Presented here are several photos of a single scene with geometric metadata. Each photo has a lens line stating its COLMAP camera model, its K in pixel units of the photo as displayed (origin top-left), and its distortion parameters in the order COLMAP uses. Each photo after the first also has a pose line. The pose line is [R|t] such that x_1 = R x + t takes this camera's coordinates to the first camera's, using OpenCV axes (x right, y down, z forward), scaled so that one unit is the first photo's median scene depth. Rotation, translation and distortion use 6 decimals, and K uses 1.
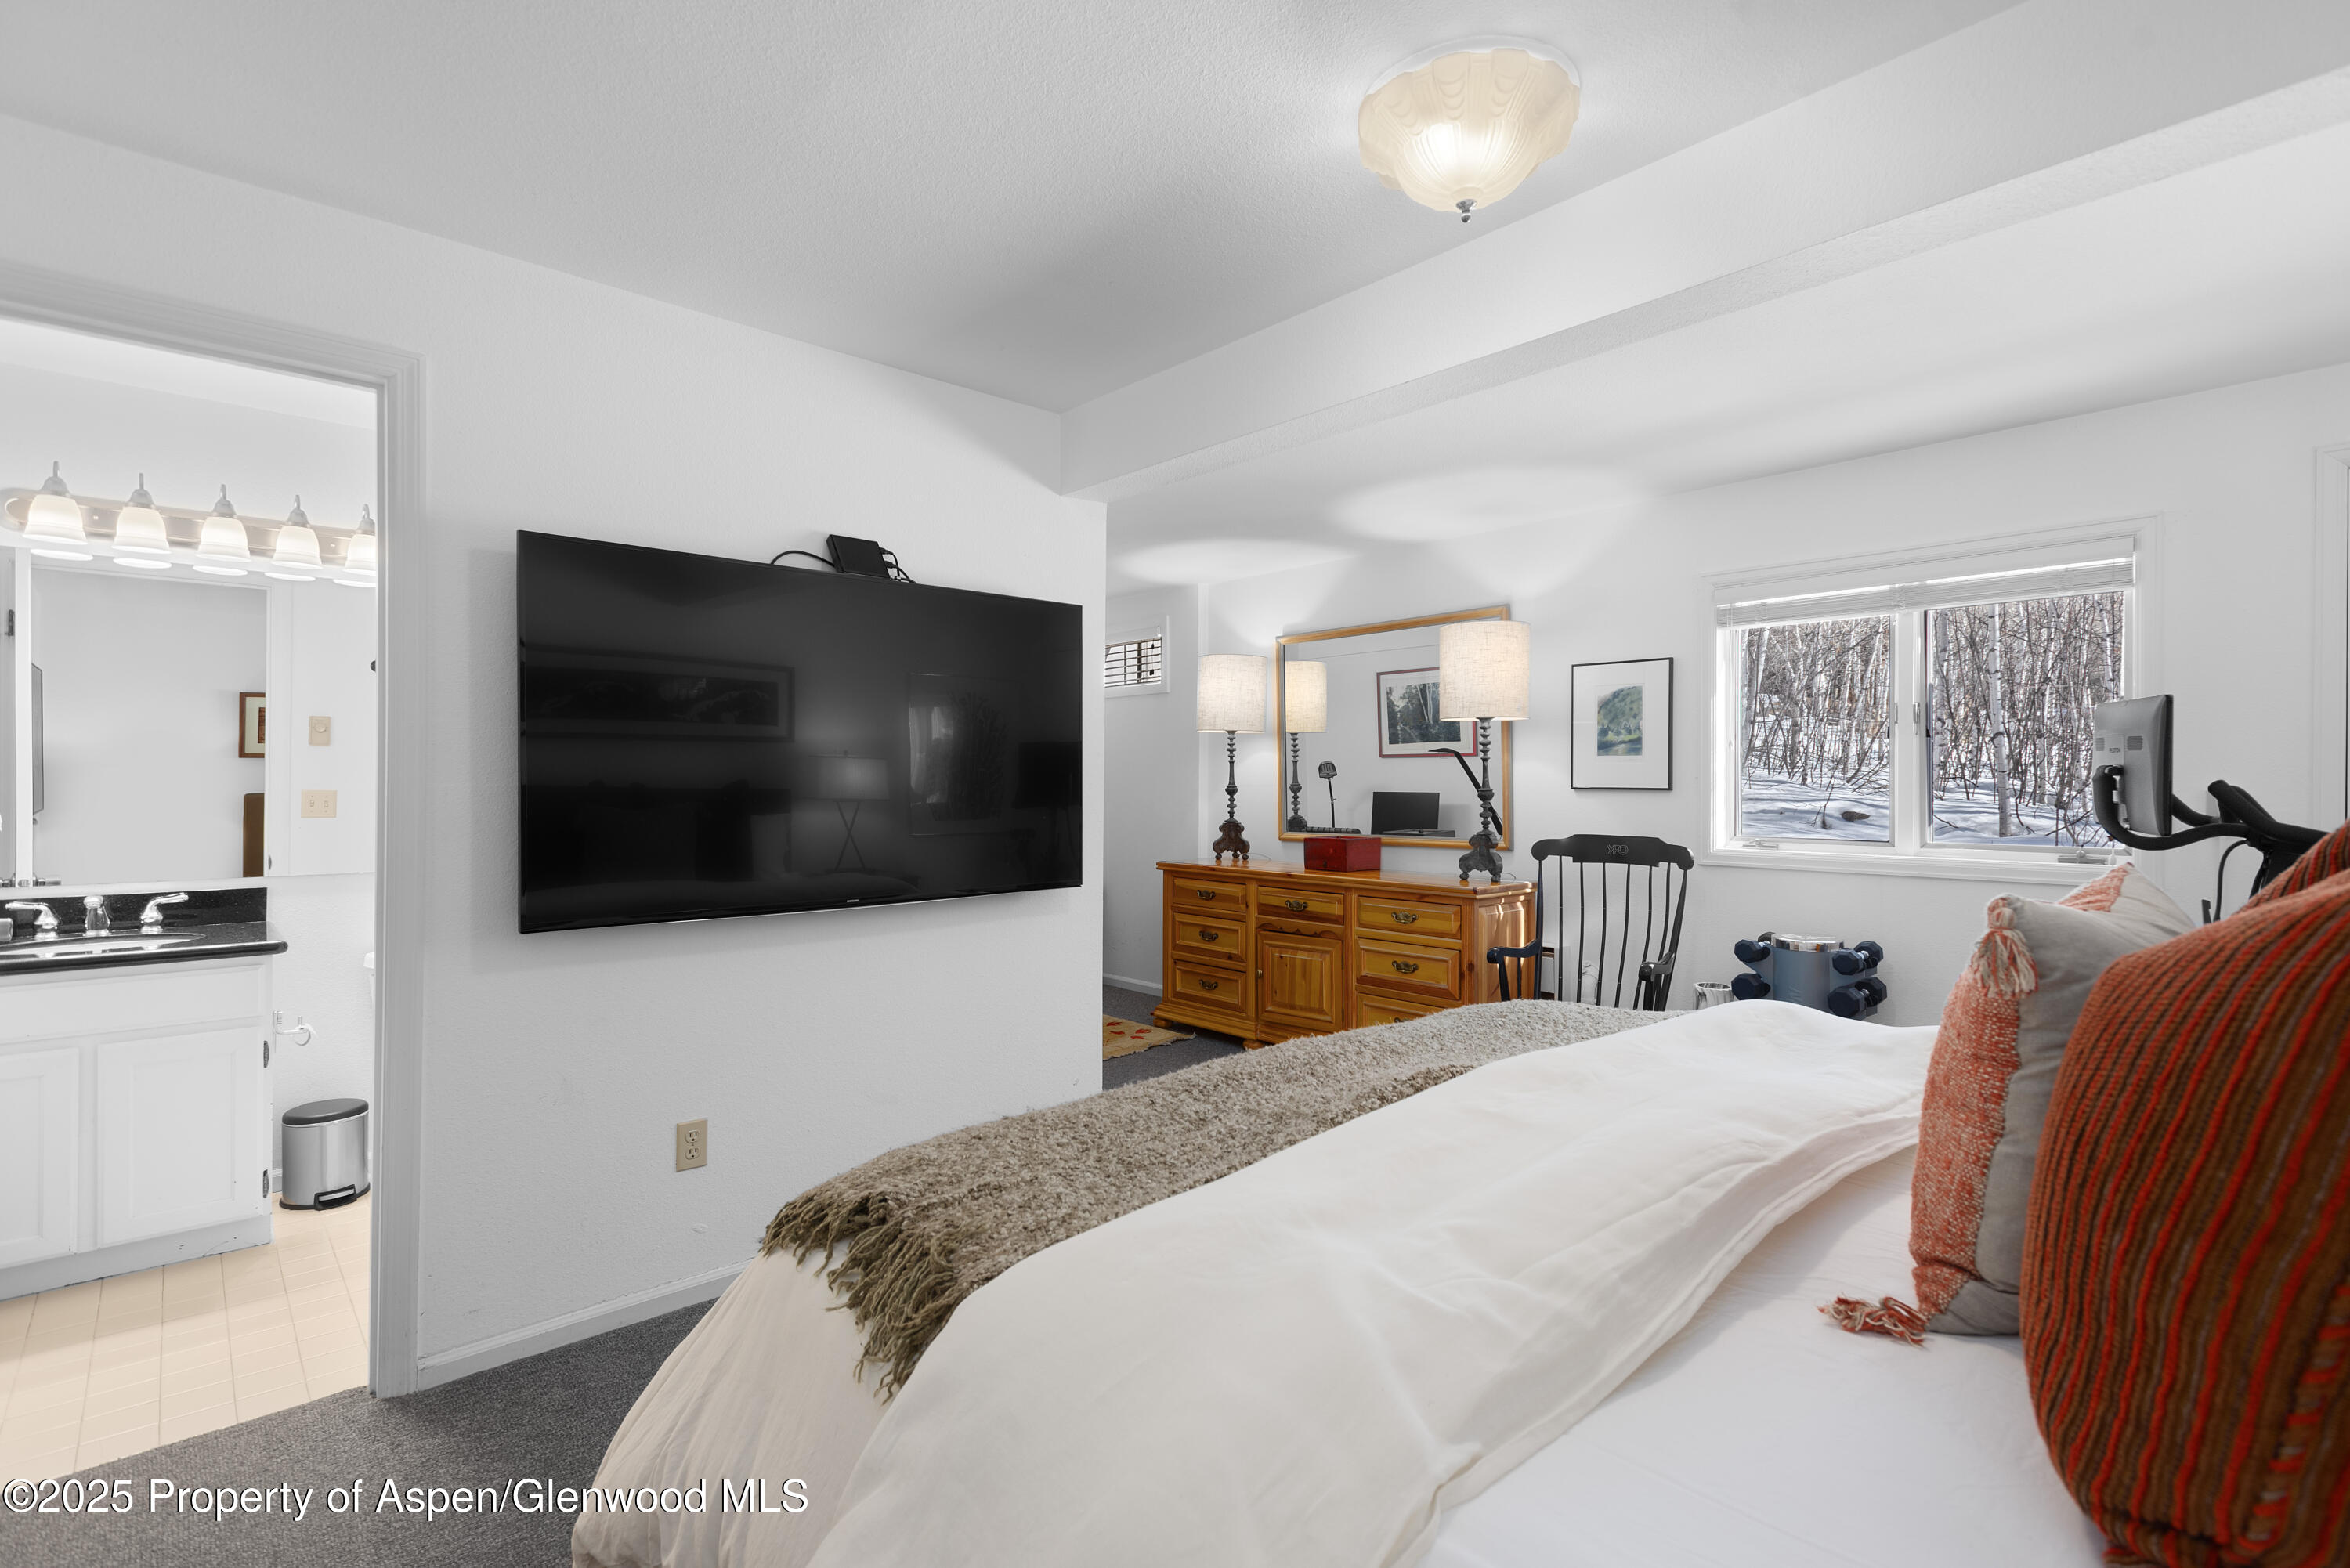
lens RADIAL K [[1109.7, 0, 1173.2], [0, 1109.7, 777.1], [0, 0, 1]] dist [0.018149, 0.000255]
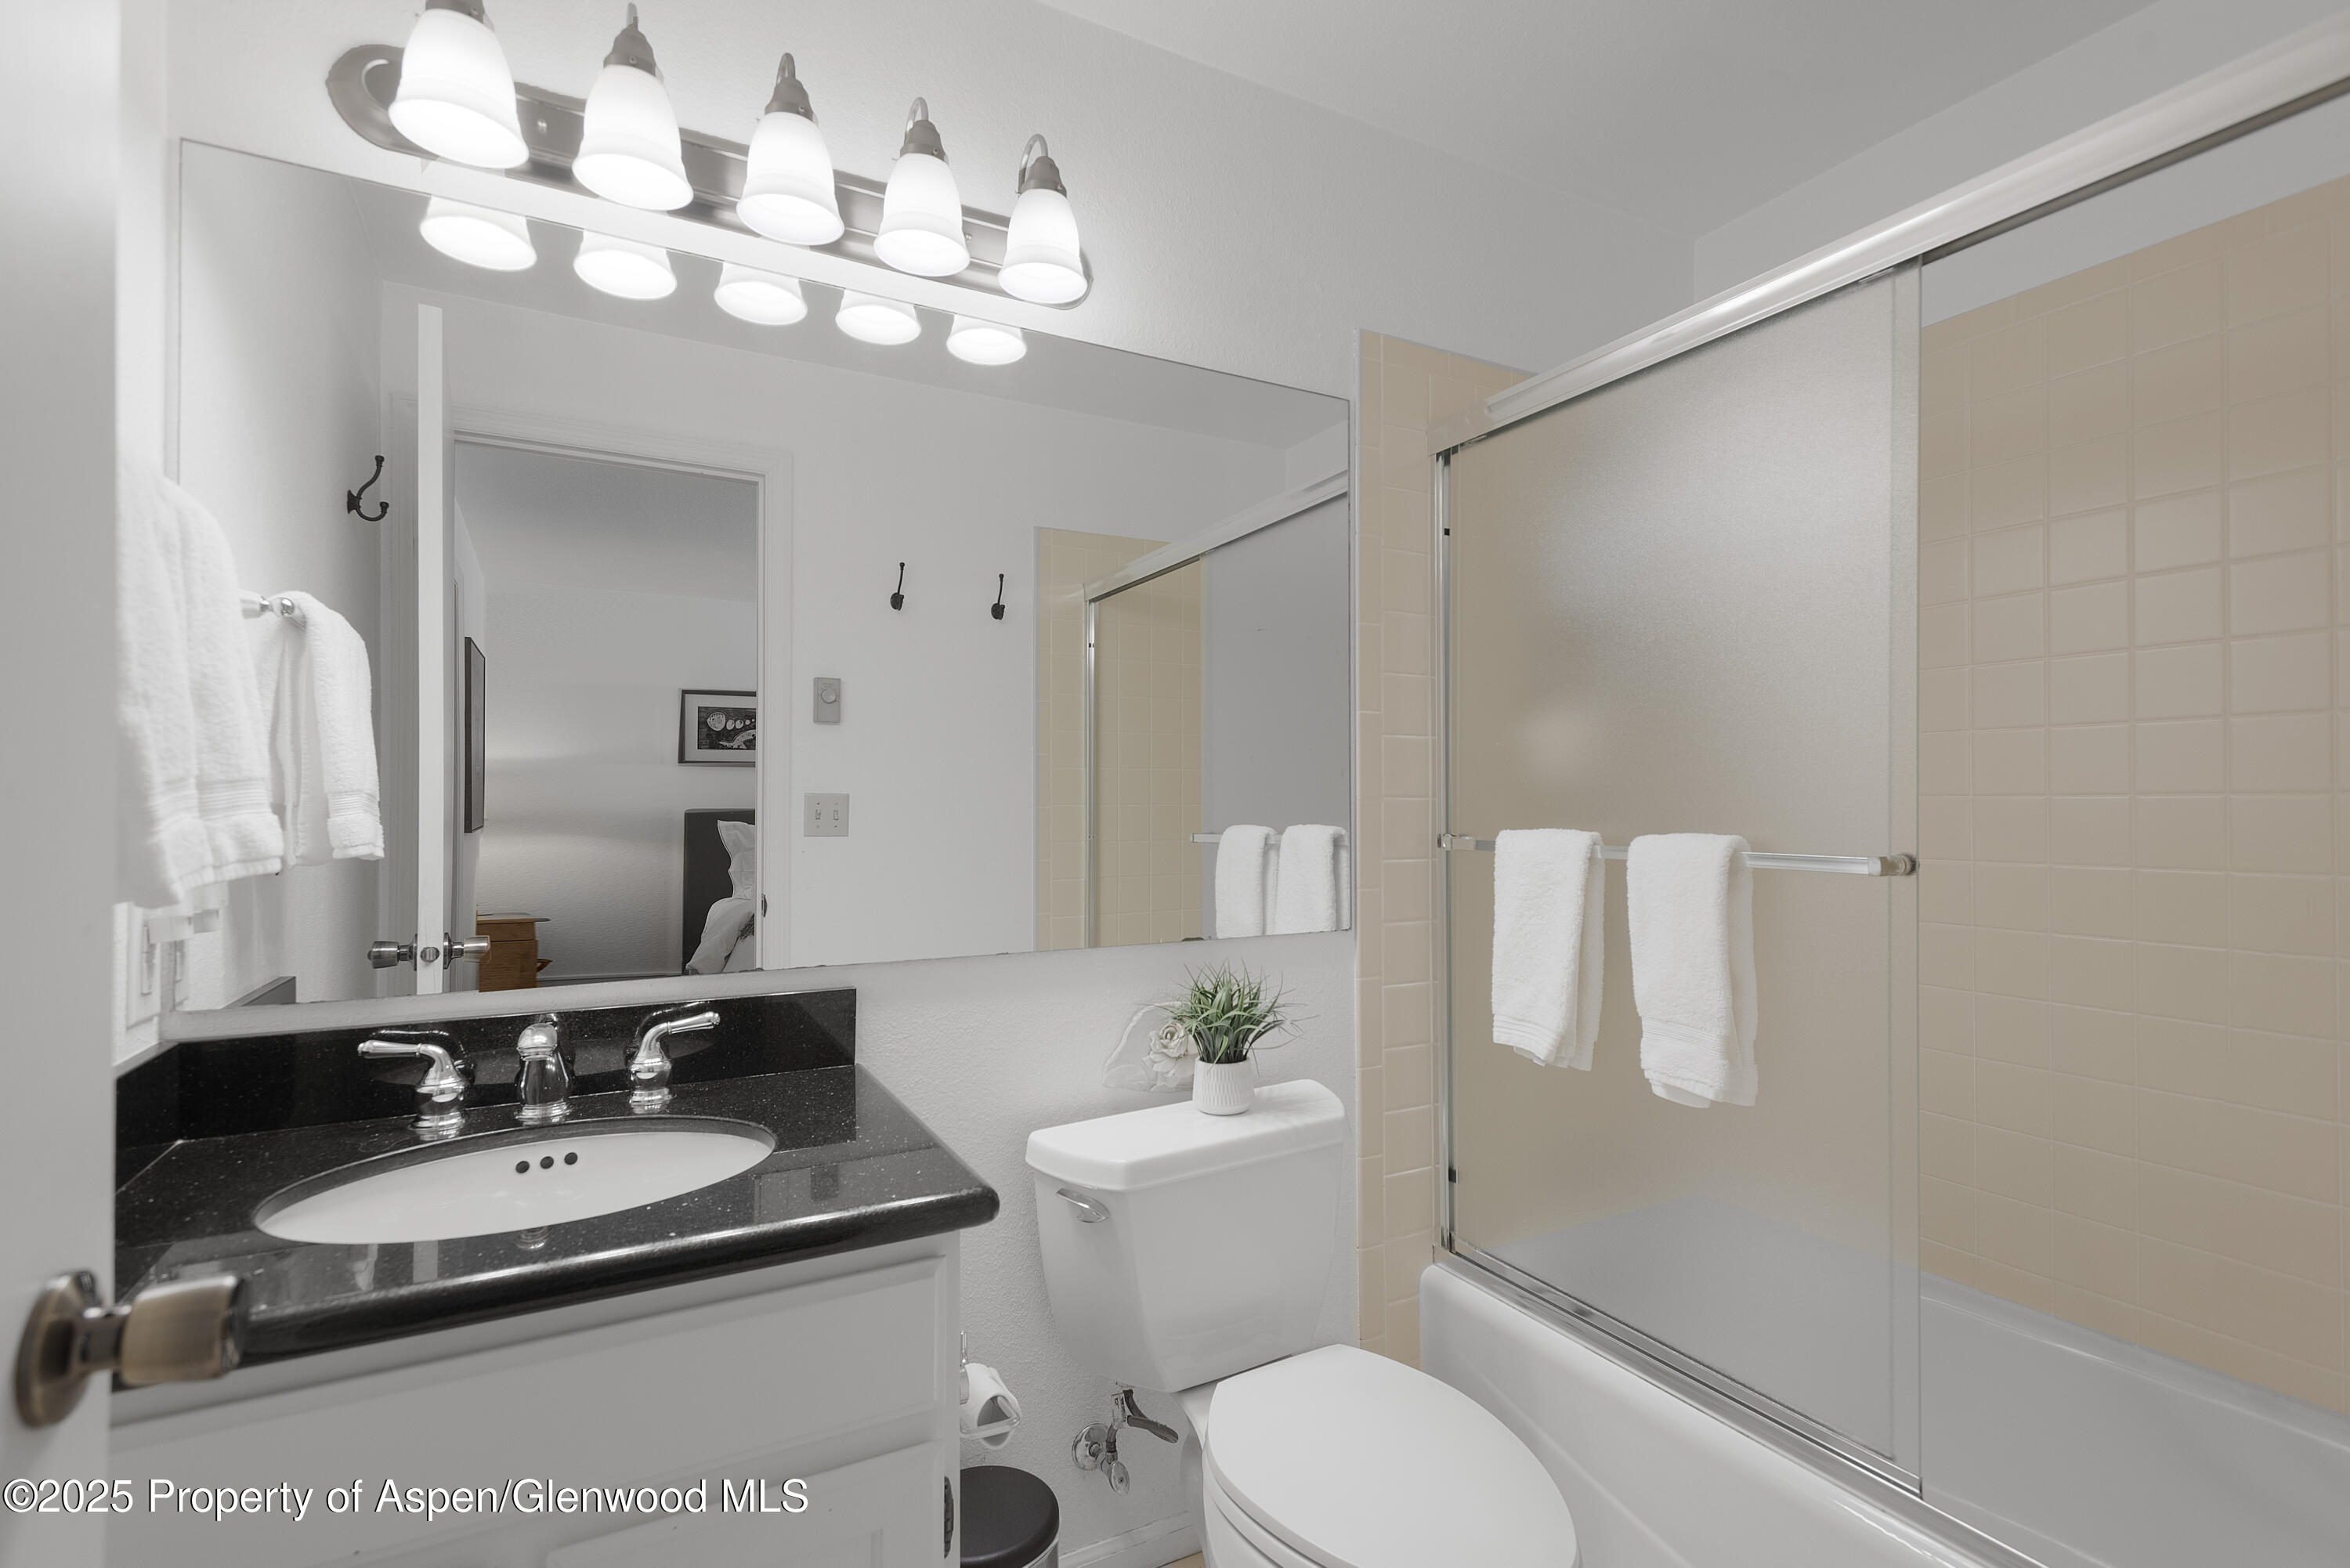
lens RADIAL K [[1109.7, 0, 1177.7], [0, 1109.7, 802.2], [0, 0, 1]] dist [0.018149, 0.000255]
pose [[0.970193, 0.004825, -0.242284, -0.616192], [-0.005212, 0.999986, -0.000955, 0.024751], [0.242276, 0.002190, 0.970205, 0.644655]]
